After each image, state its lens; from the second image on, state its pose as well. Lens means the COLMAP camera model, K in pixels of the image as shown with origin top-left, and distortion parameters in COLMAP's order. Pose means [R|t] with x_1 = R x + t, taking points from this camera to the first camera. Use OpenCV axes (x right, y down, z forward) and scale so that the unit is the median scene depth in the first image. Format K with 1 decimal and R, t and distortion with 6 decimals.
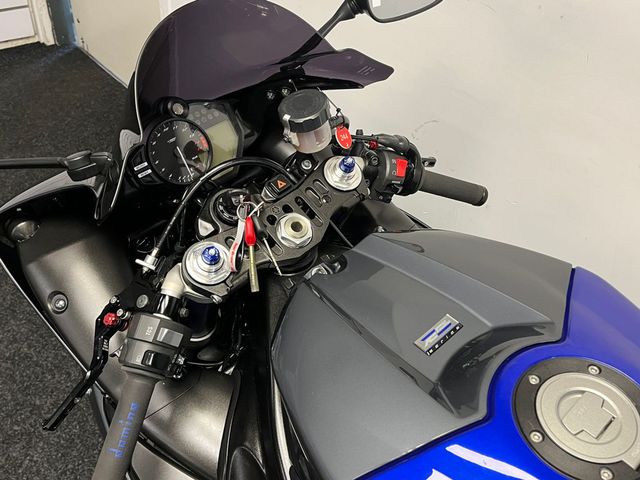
lens RADIAL K [[561.0, 0, 323.8], [0, 561.0, 240.9], [0, 0, 1]] dist [0.040601, -0.033695]
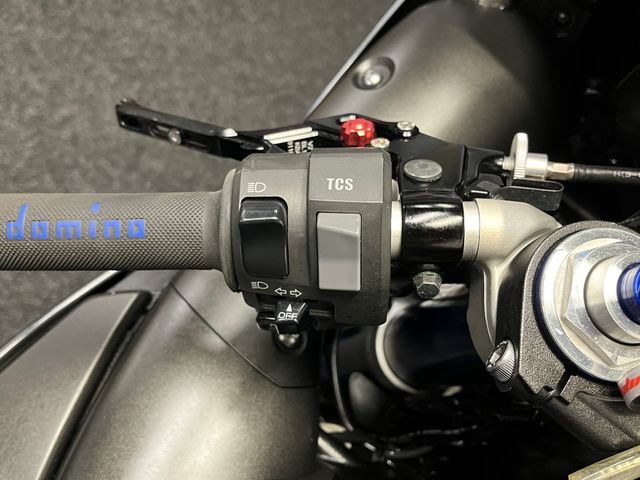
lens RADIAL K [[561.0, 0, 320.4], [0, 561.0, 244.2], [0, 0, 1]] dist [0.040601, -0.033695]
pose [[0.208697, 0.856983, -0.471196, -0.122174], [-0.906980, 0.349828, 0.234536, 0.098548], [0.365831, 0.378419, 0.850275, 0.679520]]
